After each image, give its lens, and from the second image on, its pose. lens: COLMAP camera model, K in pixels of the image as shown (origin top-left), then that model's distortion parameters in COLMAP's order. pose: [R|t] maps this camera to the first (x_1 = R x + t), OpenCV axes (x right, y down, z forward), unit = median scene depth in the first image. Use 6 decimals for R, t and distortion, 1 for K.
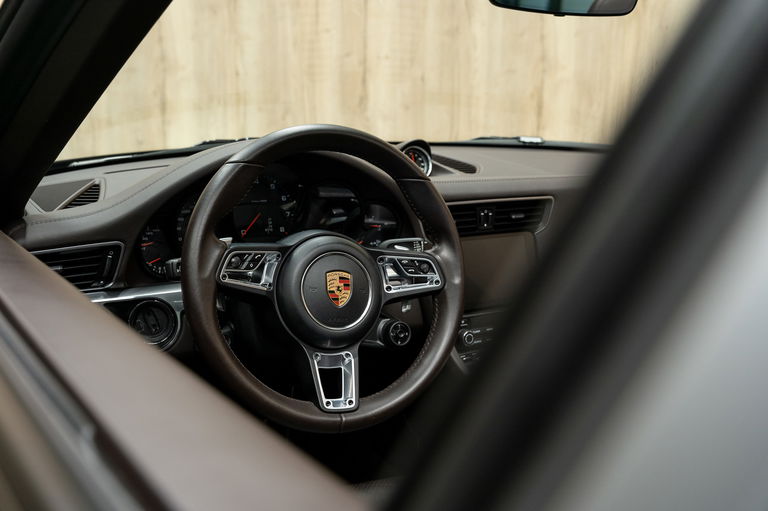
lens RADIAL K [[880.0, 0, 384.0], [0, 880.0, 255.5], [0, 0, 1]] dist [0.015563, 0.014031]
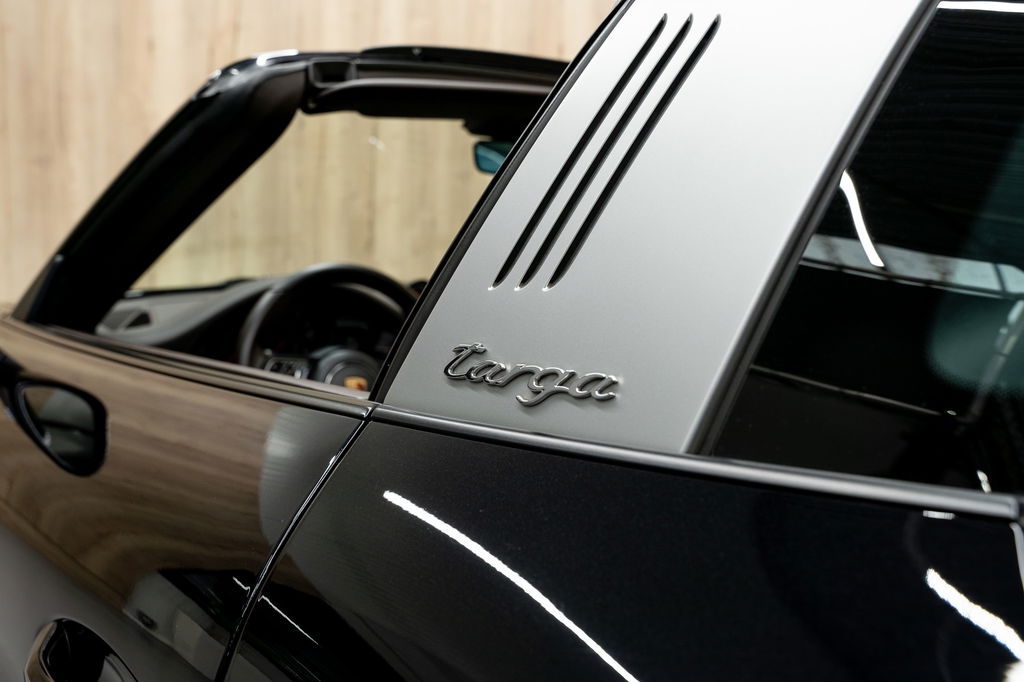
lens RADIAL K [[994.4, 0, 512.0], [0, 994.4, 341.0], [0, 0, 1]] dist [0.006604, 0.007242]
pose [[0.992655, 0.005956, 0.120831, -0.001037], [0.003642, 0.996864, -0.079053, 0.086183], [-0.120923, 0.078913, 0.989520, -0.494133]]
